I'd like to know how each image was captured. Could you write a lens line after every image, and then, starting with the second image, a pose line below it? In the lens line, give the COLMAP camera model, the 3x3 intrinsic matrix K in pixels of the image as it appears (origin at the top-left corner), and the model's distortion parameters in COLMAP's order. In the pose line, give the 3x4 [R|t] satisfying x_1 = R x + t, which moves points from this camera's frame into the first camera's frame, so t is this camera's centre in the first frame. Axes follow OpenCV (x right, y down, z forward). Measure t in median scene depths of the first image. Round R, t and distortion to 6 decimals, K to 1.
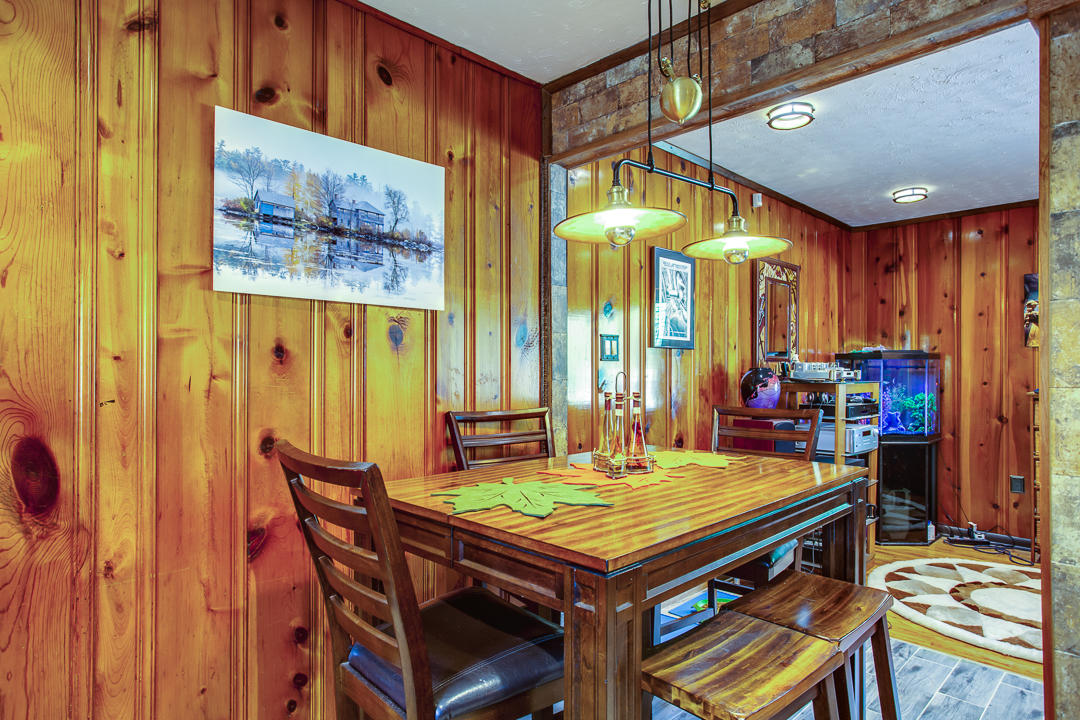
lens RADIAL K [[621.2, 0, 536.9], [0, 621.2, 371.4], [0, 0, 1]] dist [-0.047364, 0.038211]
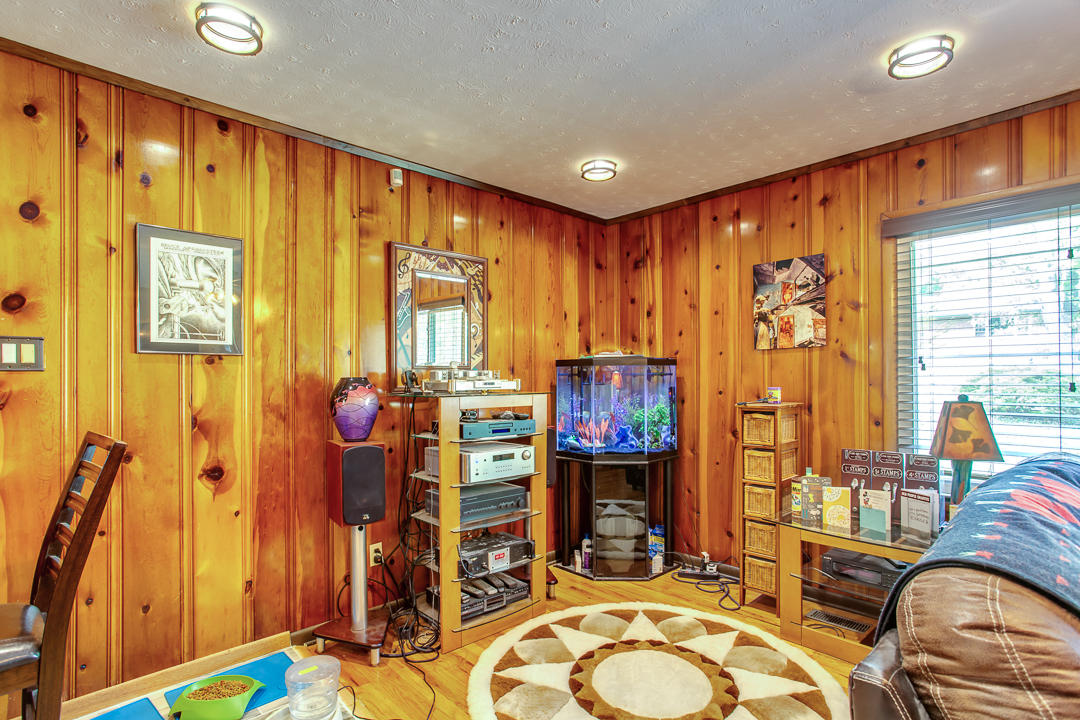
lens RADIAL K [[545.2, 0, 545.7], [0, 545.2, 380.4], [0, 0, 1]] dist [-0.054994, 0.027726]
pose [[0.999950, -0.008601, -0.005006, 0.511102], [0.008610, 0.999961, 0.001708, -0.001036], [0.004991, -0.001751, 0.999986, 0.242768]]
